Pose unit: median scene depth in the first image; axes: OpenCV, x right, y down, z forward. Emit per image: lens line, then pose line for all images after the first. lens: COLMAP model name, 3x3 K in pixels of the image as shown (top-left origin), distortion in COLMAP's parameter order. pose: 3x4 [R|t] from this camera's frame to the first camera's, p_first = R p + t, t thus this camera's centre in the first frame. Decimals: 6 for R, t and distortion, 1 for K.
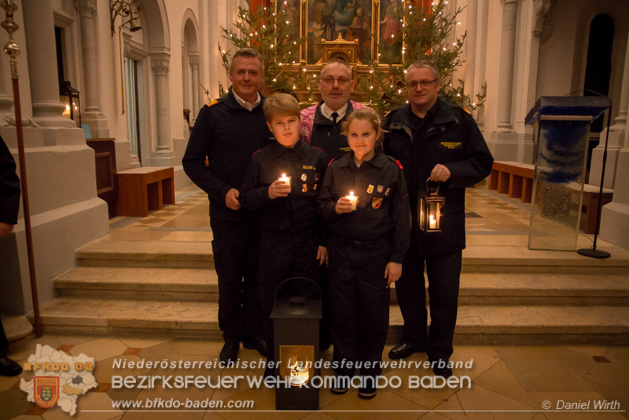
lens RADIAL K [[488.7, 0, 313.4], [0, 488.7, 220.9], [0, 0, 1]] dist [-0.134624, 0.119271]
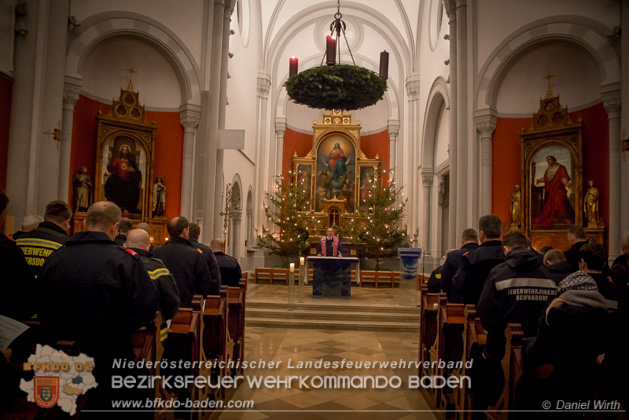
lens RADIAL K [[487.1, 0, 312.8], [0, 487.1, 222.5], [0, 0, 1]] dist [-0.142036, 0.125369]
pose [[0.999669, 0.020804, -0.015112, 0.007112], [-0.023721, 0.972962, -0.229743, 0.104284], [0.009924, 0.230026, 0.973134, -0.725447]]
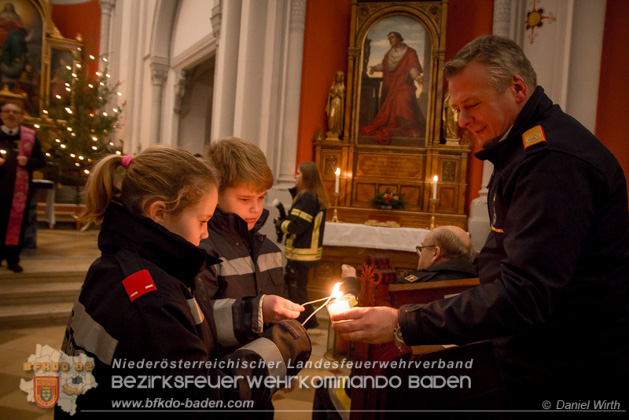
lens RADIAL K [[487.1, 0, 312.8], [0, 487.1, 222.5], [0, 0, 1]] dist [-0.142036, 0.125369]
pose [[0.820255, 0.010068, 0.571909, 0.027253], [0.049511, 0.994843, -0.088524, 0.039080], [-0.569851, 0.100928, 0.815526, -0.228394]]
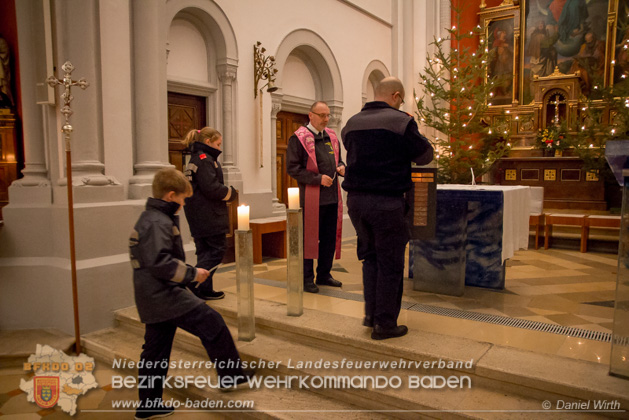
lens RADIAL K [[487.1, 0, 312.8], [0, 487.1, 222.5], [0, 0, 1]] dist [-0.142036, 0.125369]
pose [[0.828018, 0.049004, -0.558556, 0.208463], [-0.093409, 0.994309, -0.051237, -0.034169], [0.552866, 0.094599, 0.827883, 0.103891]]
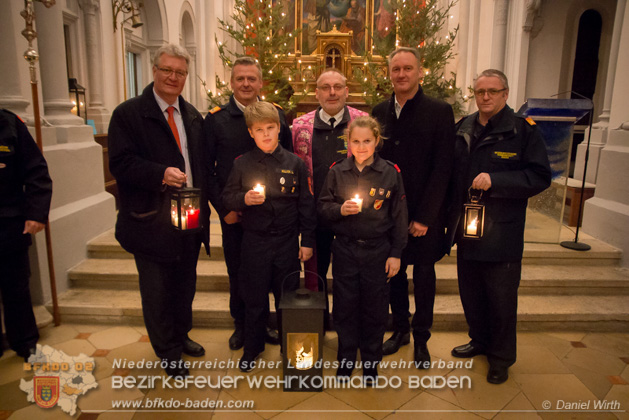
lens RADIAL K [[487.1, 0, 312.8], [0, 487.1, 222.5], [0, 0, 1]] dist [-0.142036, 0.125369]
pose [[0.999872, 0.000138, 0.016012, -0.007914], [-0.000665, 0.999458, 0.032907, -0.008088], [-0.015999, -0.032913, 0.999330, -0.023670]]
